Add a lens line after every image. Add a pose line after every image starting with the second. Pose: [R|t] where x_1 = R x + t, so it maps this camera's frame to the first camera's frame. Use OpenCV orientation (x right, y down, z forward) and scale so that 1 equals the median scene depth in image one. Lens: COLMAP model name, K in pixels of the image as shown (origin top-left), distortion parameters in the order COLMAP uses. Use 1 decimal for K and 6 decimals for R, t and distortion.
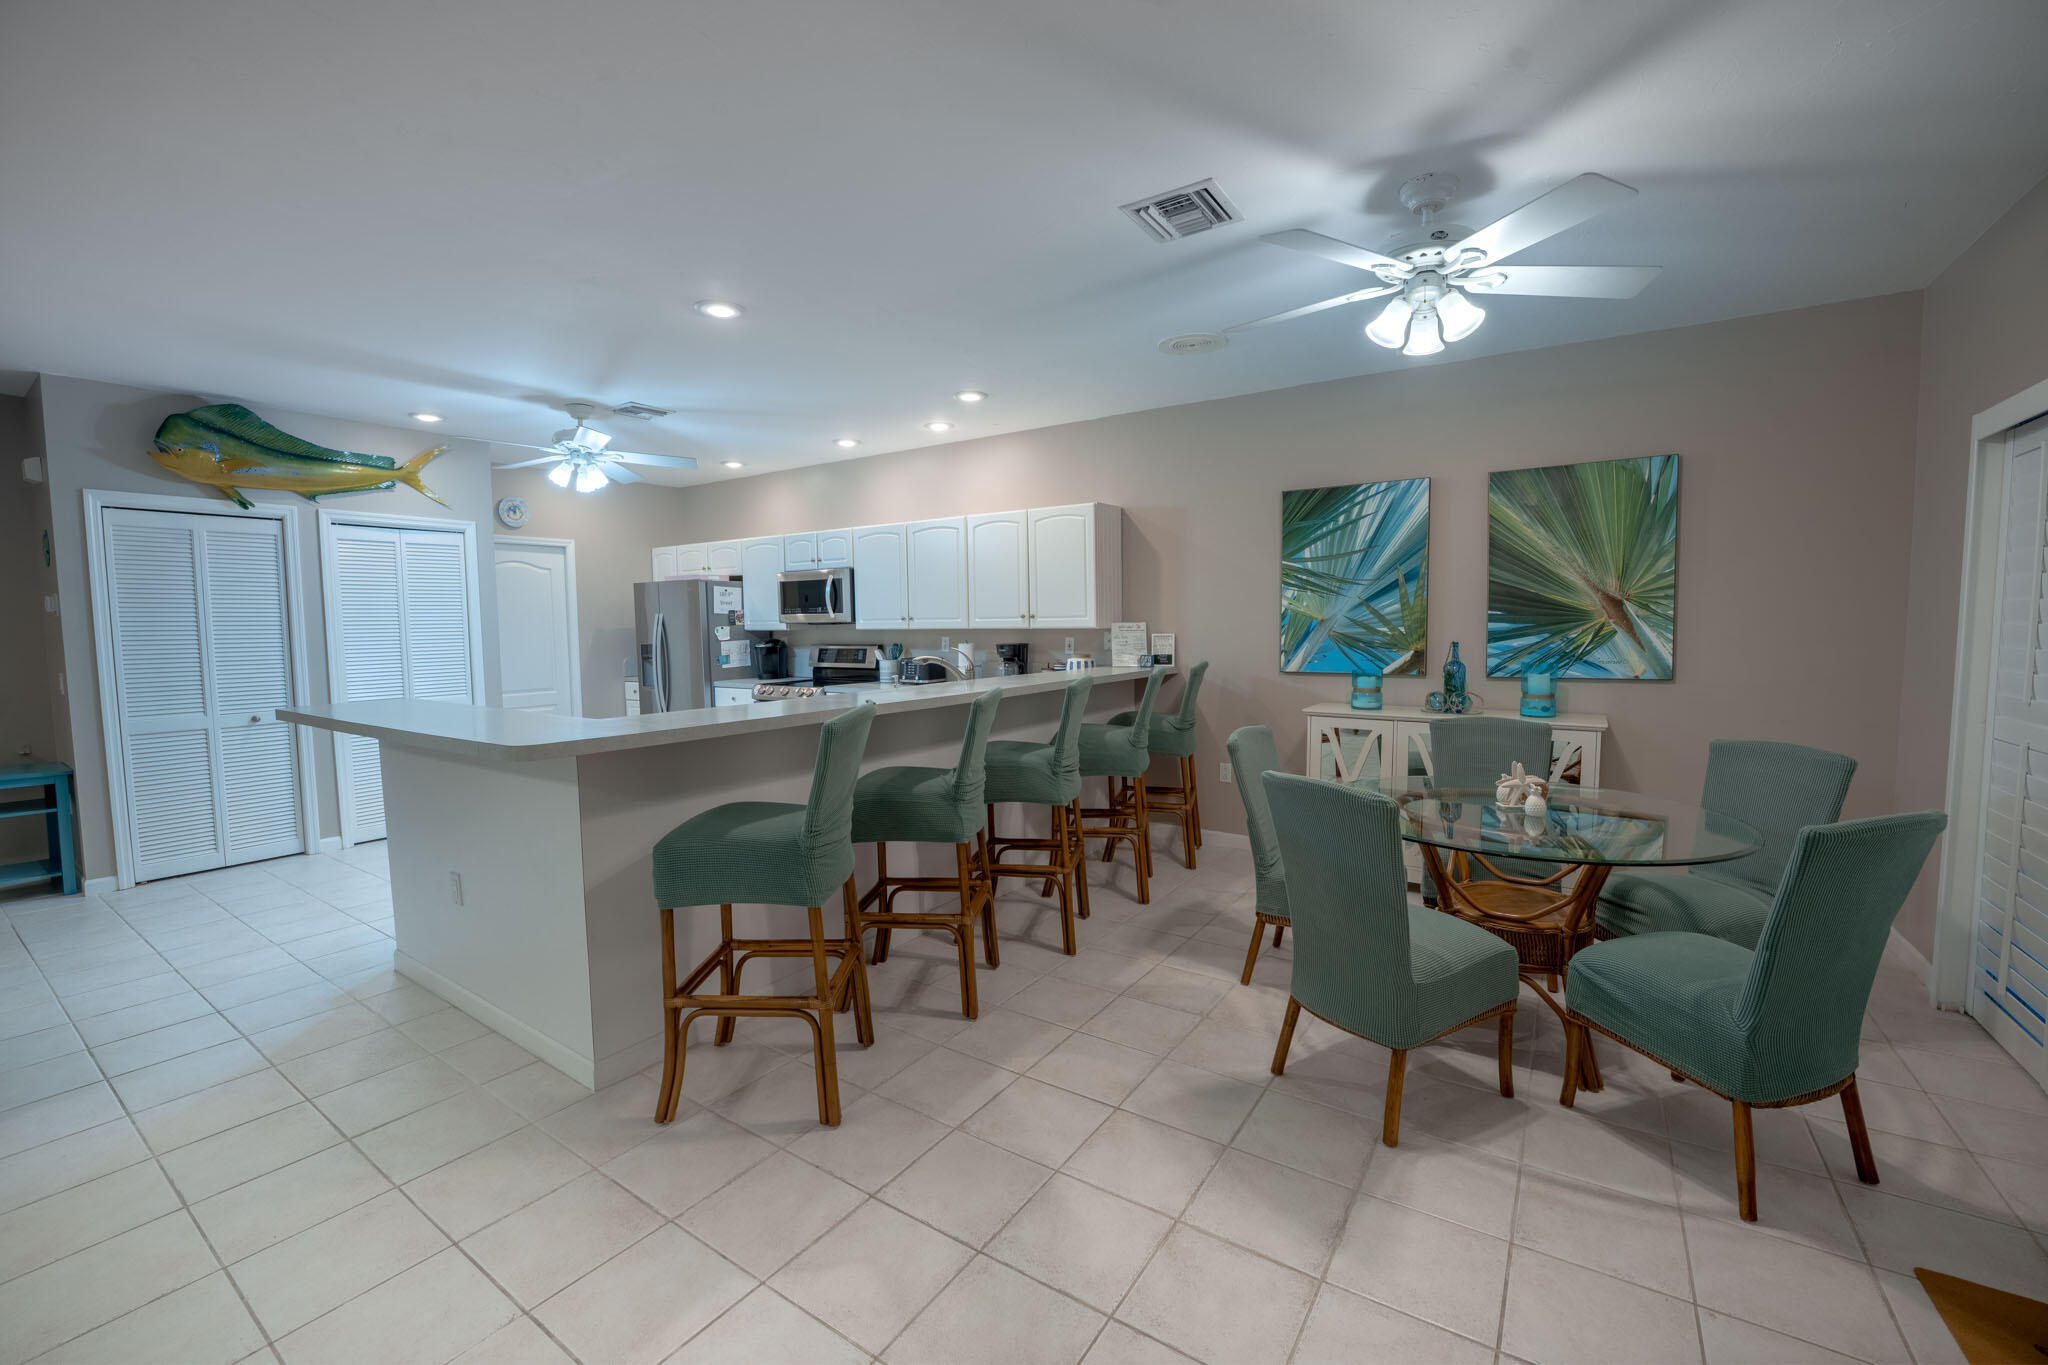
lens RADIAL K [[842.0, 0, 992.7], [0, 842.0, 695.9], [0, 0, 1]] dist [-0.023477, 0.001177]
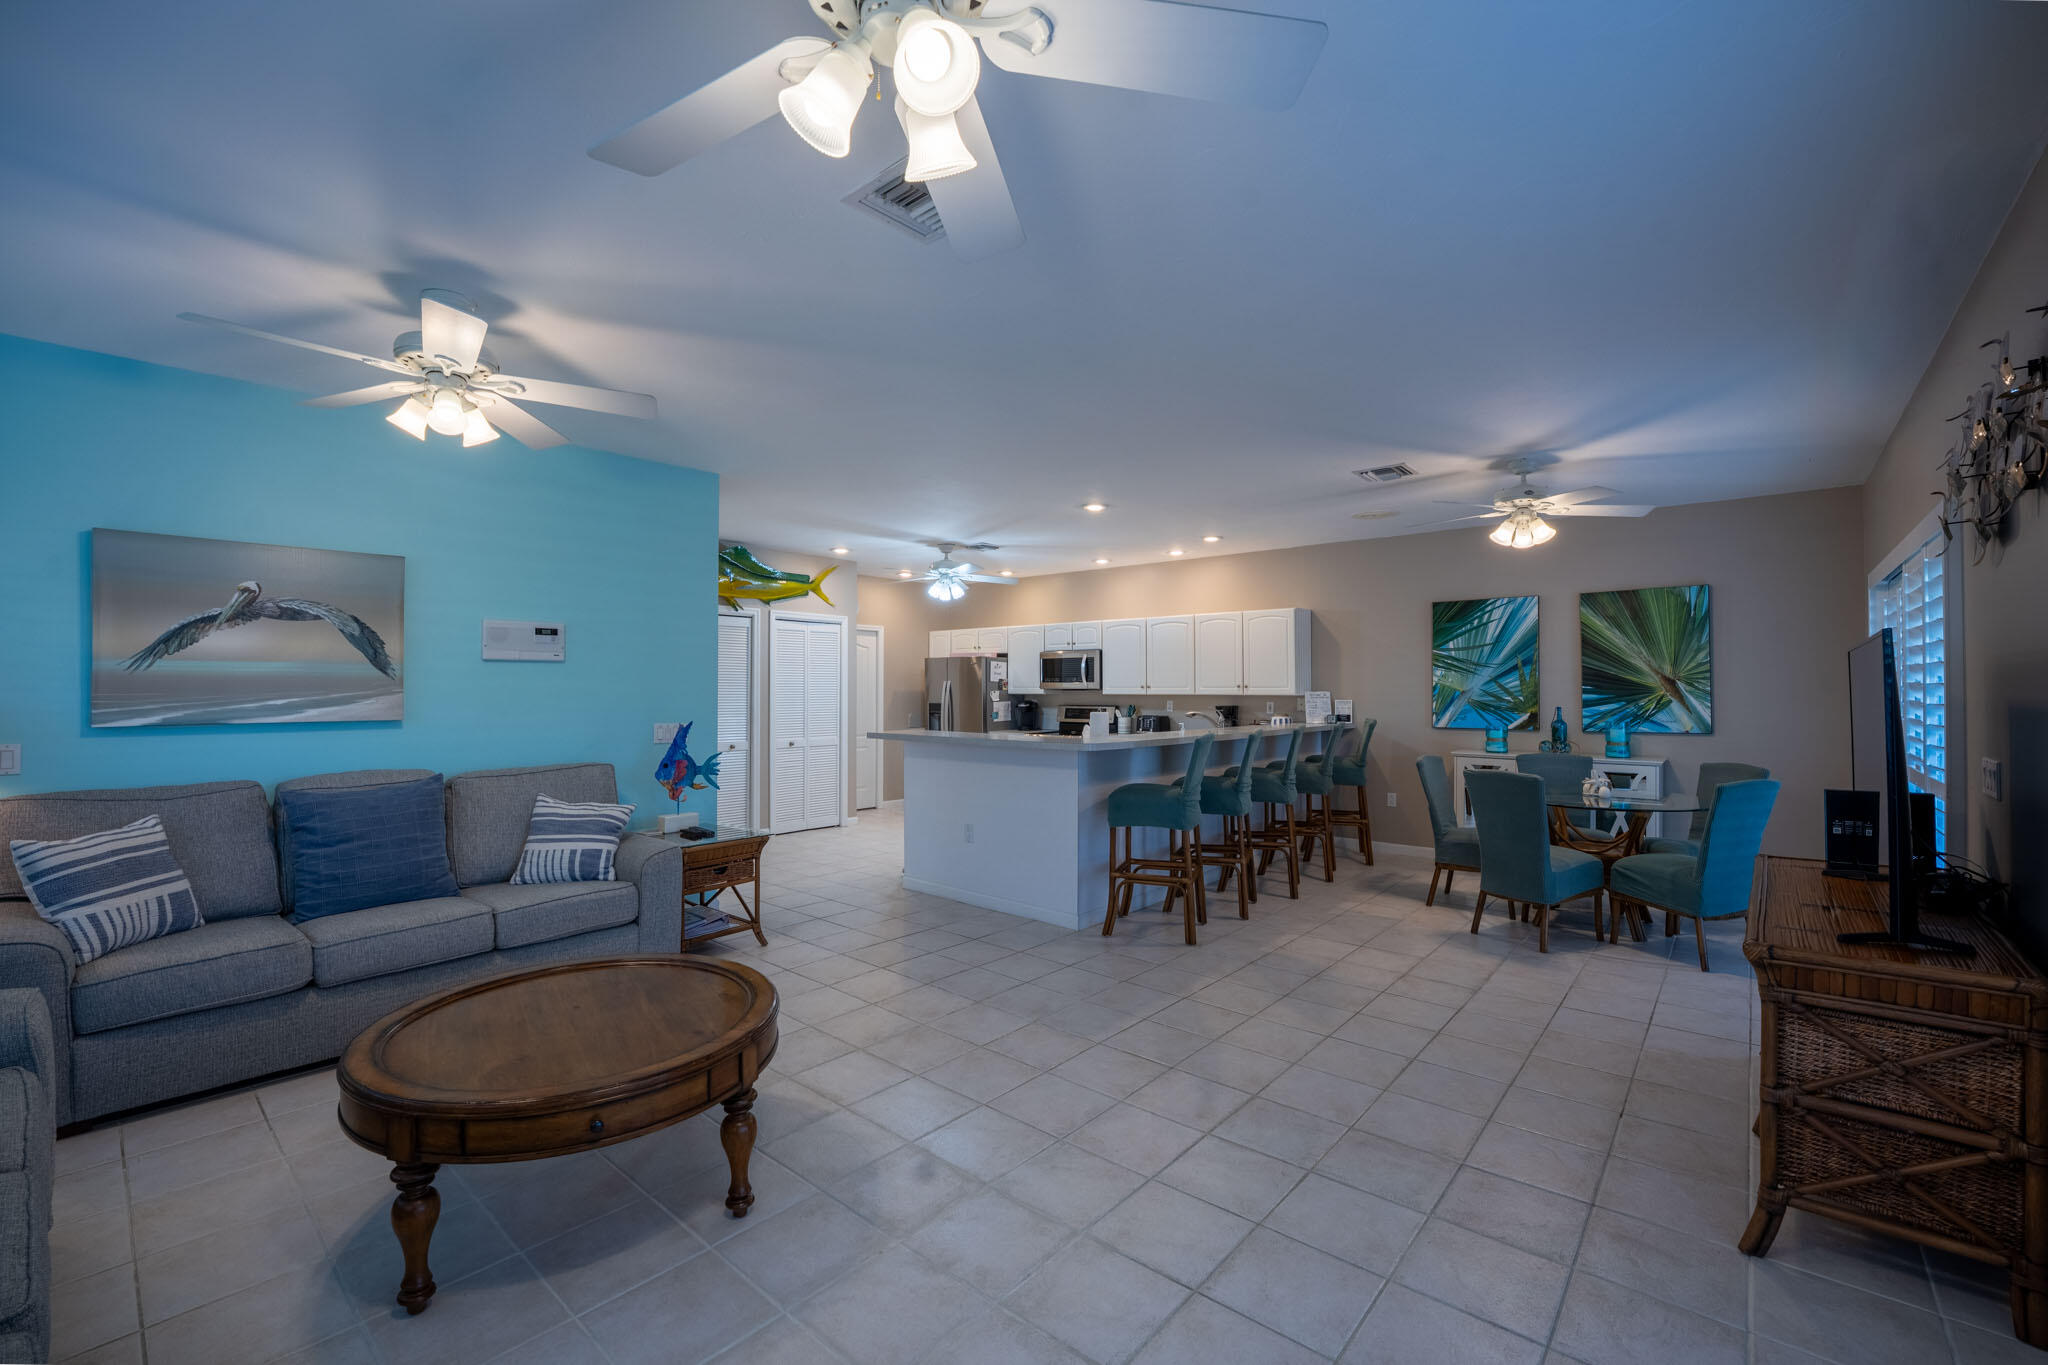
lens RADIAL K [[842.0, 0, 1007.4], [0, 842.0, 697.8], [0, 0, 1]] dist [-0.023477, 0.001177]
pose [[0.993321, 0.013181, -0.114626, -0.221030], [-0.022084, 0.996805, -0.076754, 0.048565], [0.113248, 0.078773, 0.990439, -0.513309]]
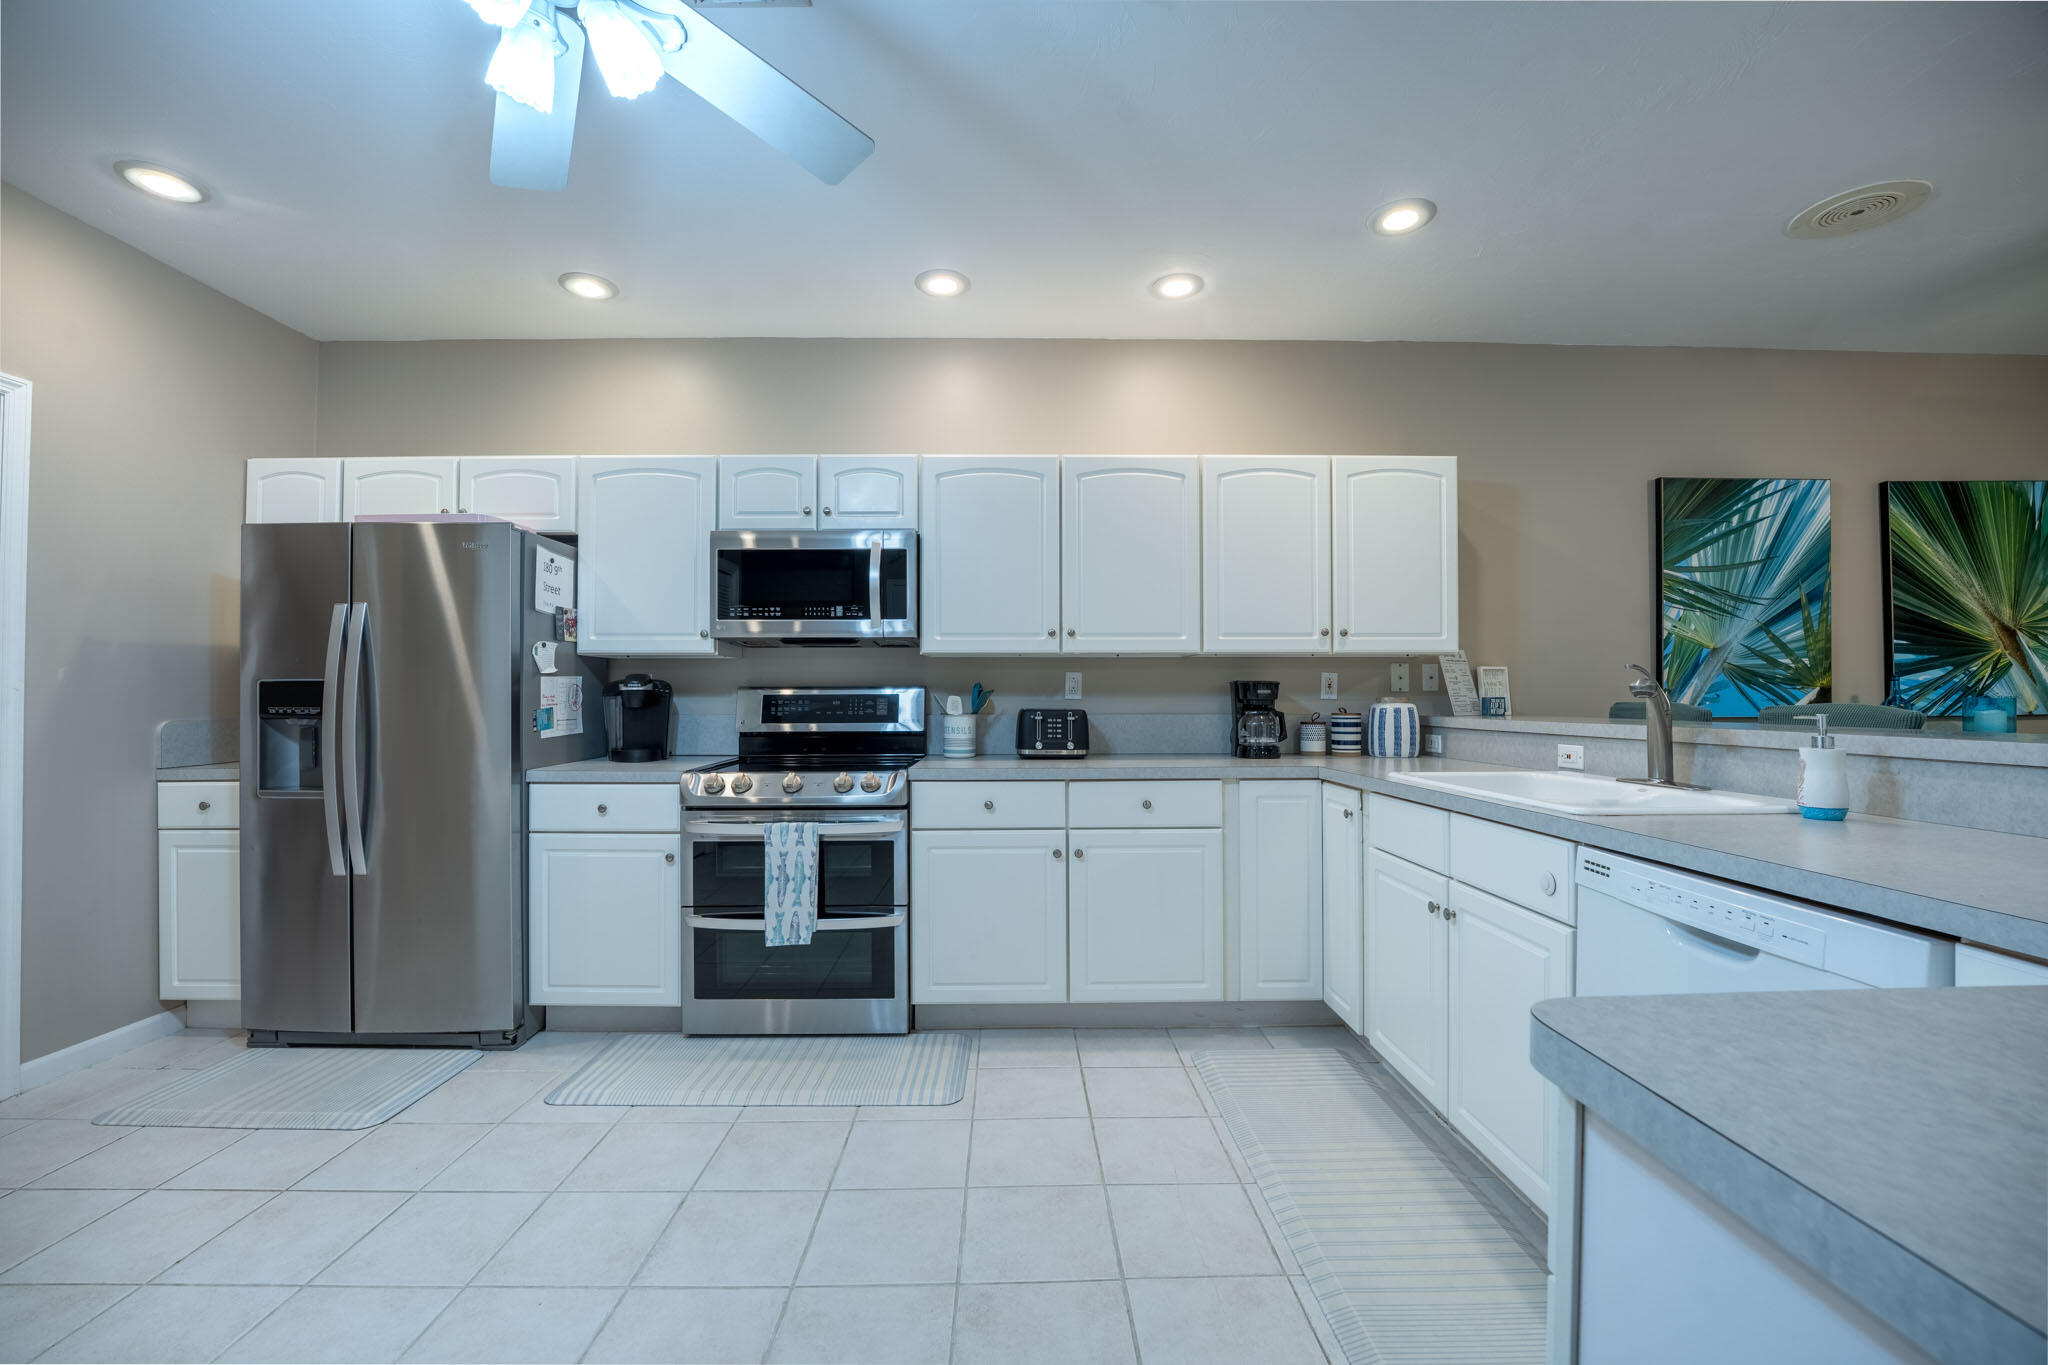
lens RADIAL K [[842.0, 0, 1027.4], [0, 842.0, 693.1], [0, 0, 1]] dist [-0.023477, 0.001177]
pose [[0.808563, 0.012375, 0.588279, -0.565344], [0.043450, 0.995794, -0.080667, -0.016536], [-0.586803, 0.090785, 0.804625, 0.774403]]
